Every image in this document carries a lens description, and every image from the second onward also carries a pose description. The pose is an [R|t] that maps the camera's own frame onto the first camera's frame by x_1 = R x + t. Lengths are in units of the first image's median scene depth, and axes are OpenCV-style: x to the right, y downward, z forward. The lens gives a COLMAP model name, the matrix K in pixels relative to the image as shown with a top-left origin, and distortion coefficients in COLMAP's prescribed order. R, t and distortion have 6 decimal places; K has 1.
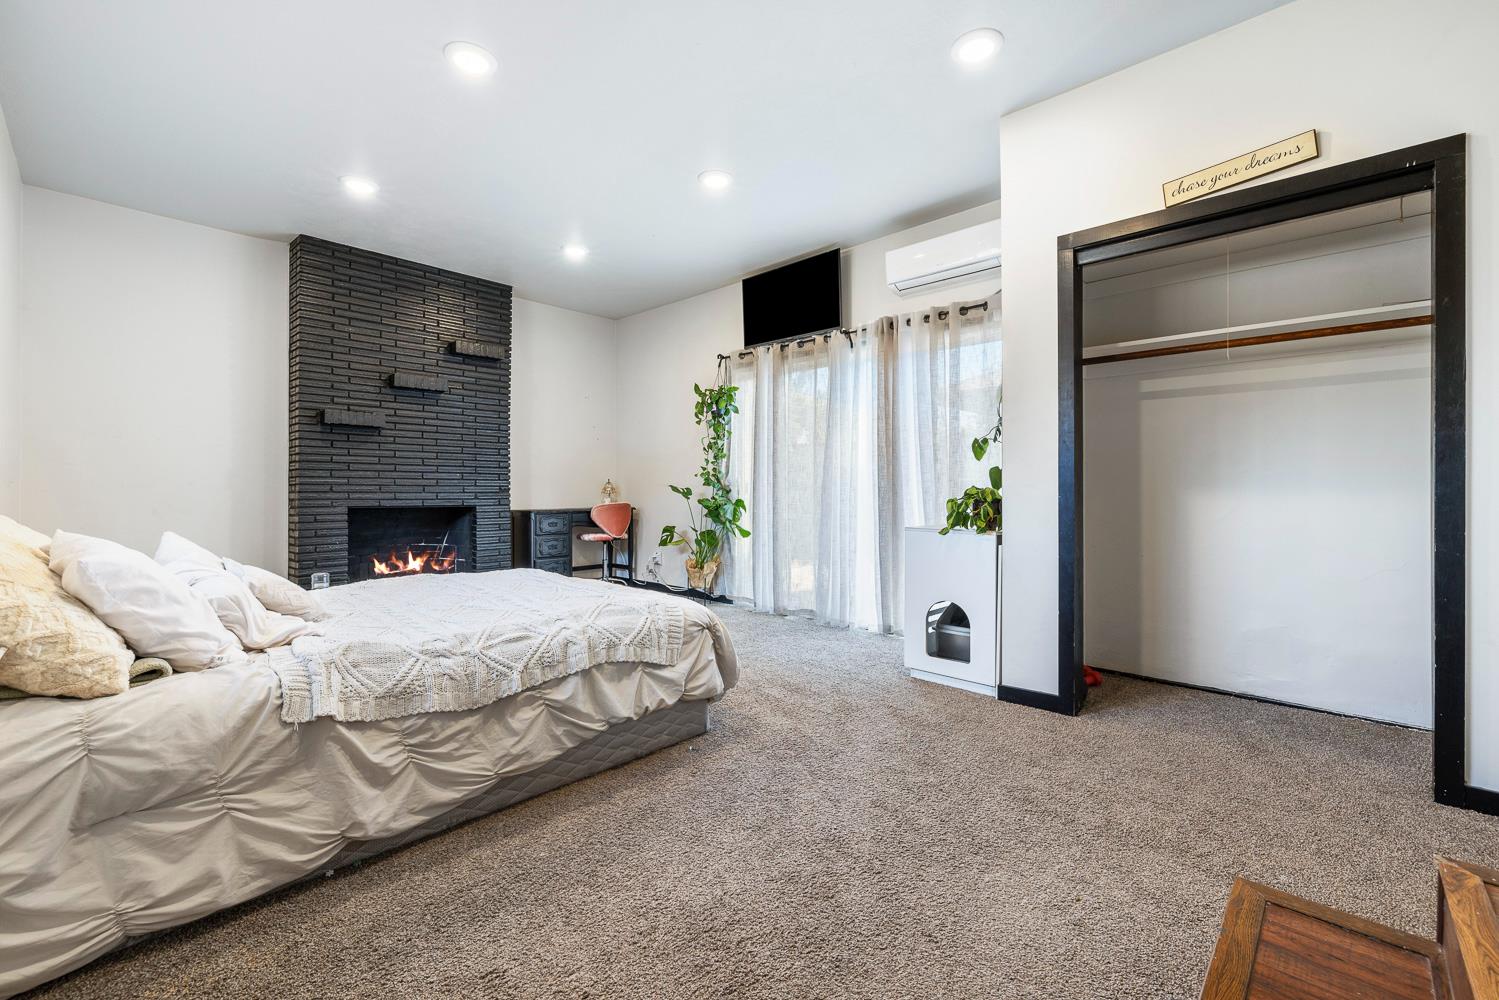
lens RADIAL K [[634.3, 0, 752.5], [0, 634.3, 495.1], [0, 0, 1]] dist [0.000866, 0.000485]
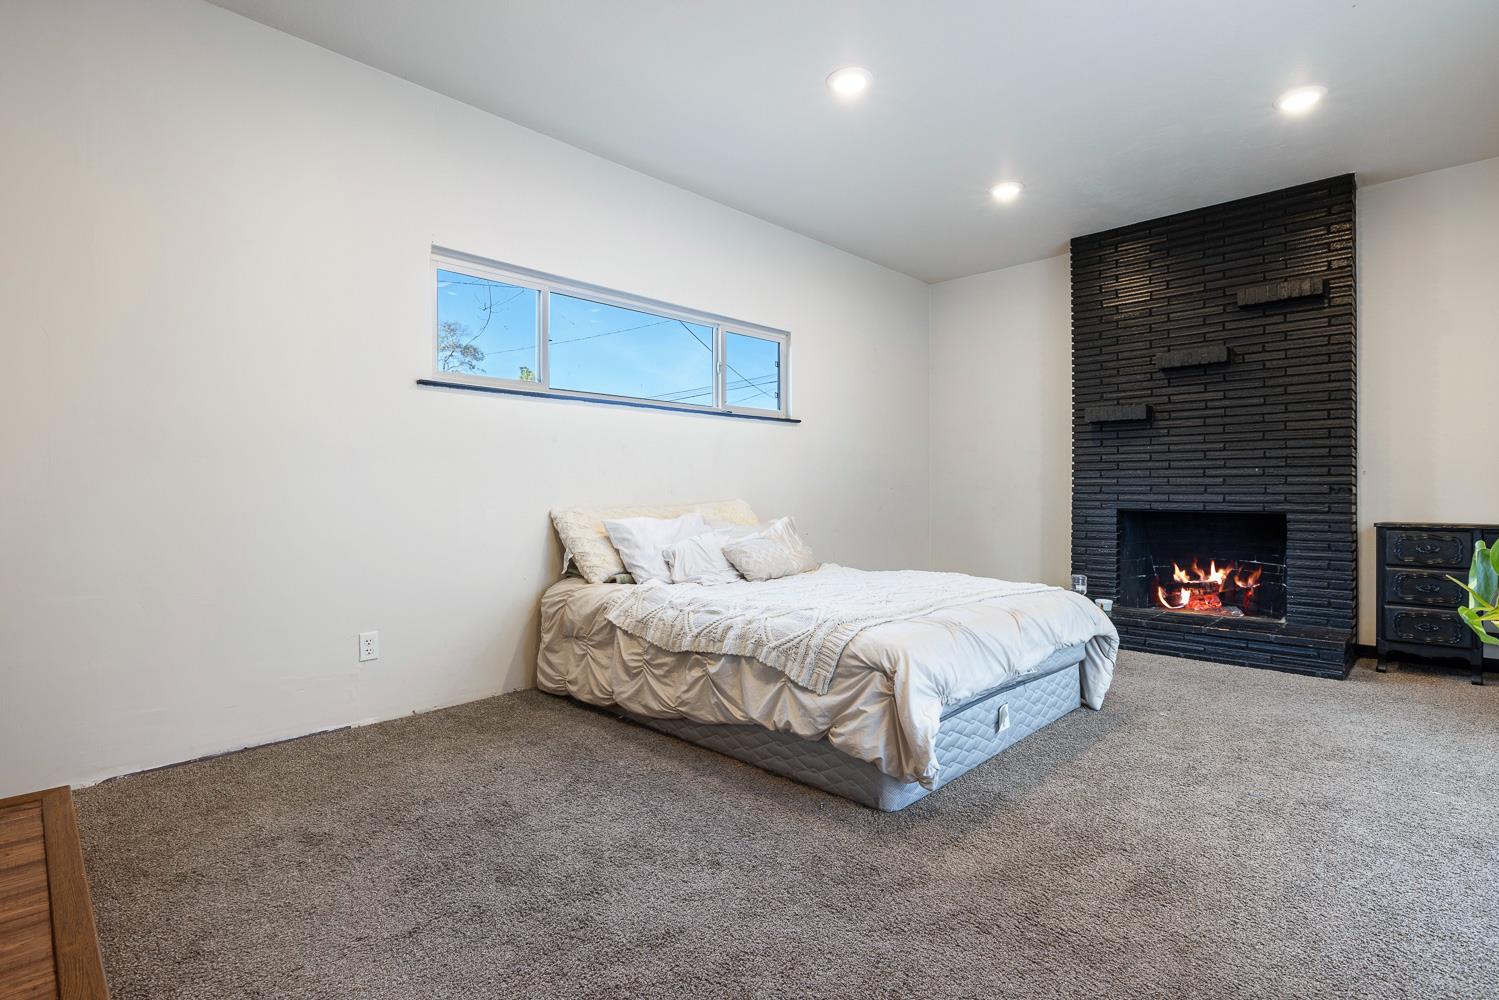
lens RADIAL K [[724.7, 0, 749.5], [0, 724.7, 500.0], [0, 0, 1]] dist [-0.000629, 0.000118]
pose [[-0.012182, 0.006222, -0.999906, 0.795462], [-0.009443, 0.999935, 0.006337, 0.006805], [0.999881, 0.009520, -0.012123, 0.878052]]
